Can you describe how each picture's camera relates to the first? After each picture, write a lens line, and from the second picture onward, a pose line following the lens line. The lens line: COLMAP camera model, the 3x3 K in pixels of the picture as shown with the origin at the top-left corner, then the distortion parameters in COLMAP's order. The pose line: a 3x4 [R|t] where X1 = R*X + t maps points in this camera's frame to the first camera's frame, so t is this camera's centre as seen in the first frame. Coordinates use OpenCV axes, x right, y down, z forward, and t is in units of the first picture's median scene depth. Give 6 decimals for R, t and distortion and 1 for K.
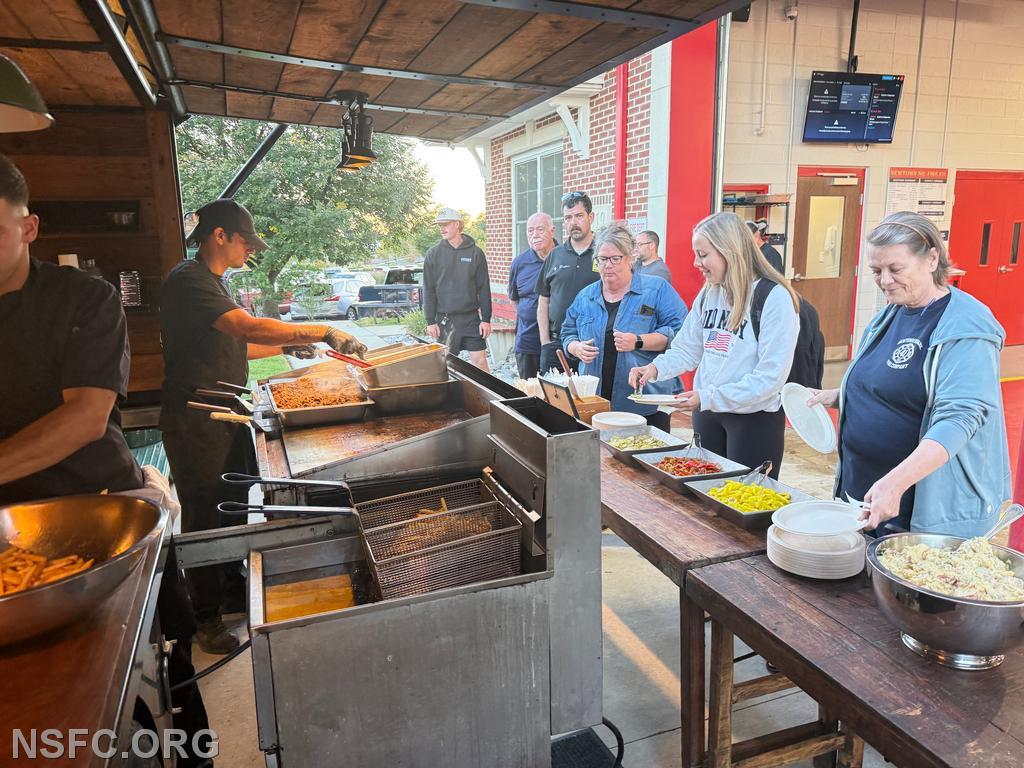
lens RADIAL K [[729.1, 0, 511.0], [0, 729.1, 384.0], [0, 0, 1]] dist [0.008657, -0.021624]
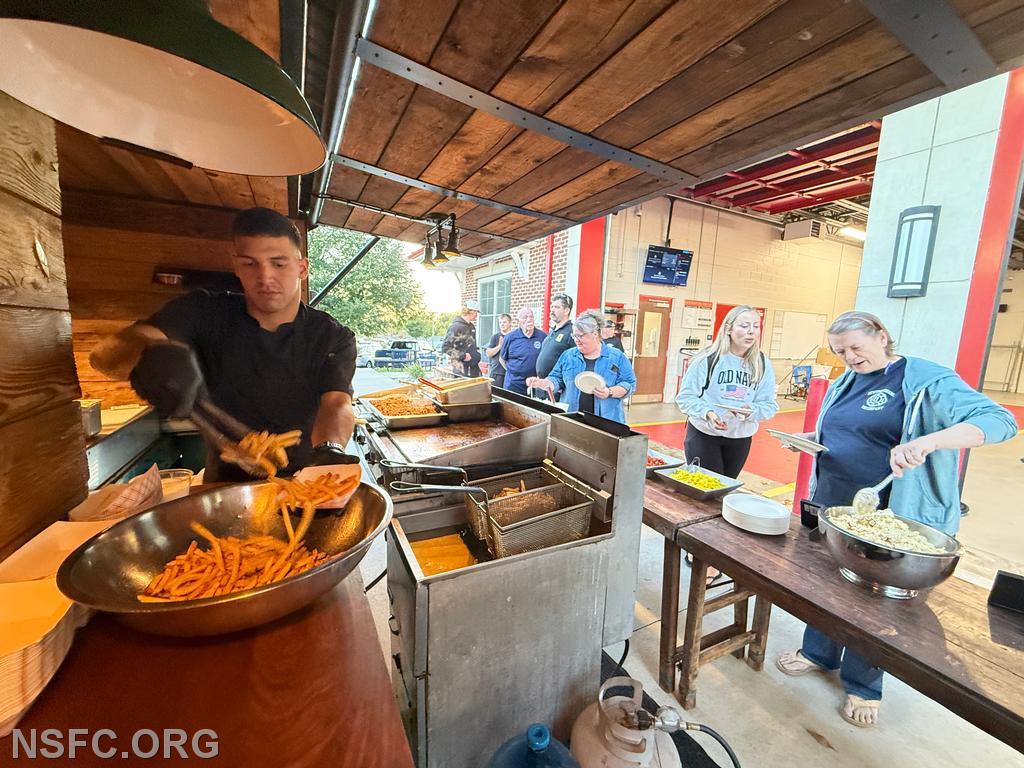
lens RADIAL K [[410.2, 0, 513.5], [0, 410.2, 385.6], [0, 0, 1]] dist [-0.008264, 0.000036]
pose [[0.990004, 0.041174, 0.134898, -0.182605], [-0.032779, 0.997419, -0.063878, 0.017173], [-0.137180, 0.058817, 0.988798, 0.144620]]
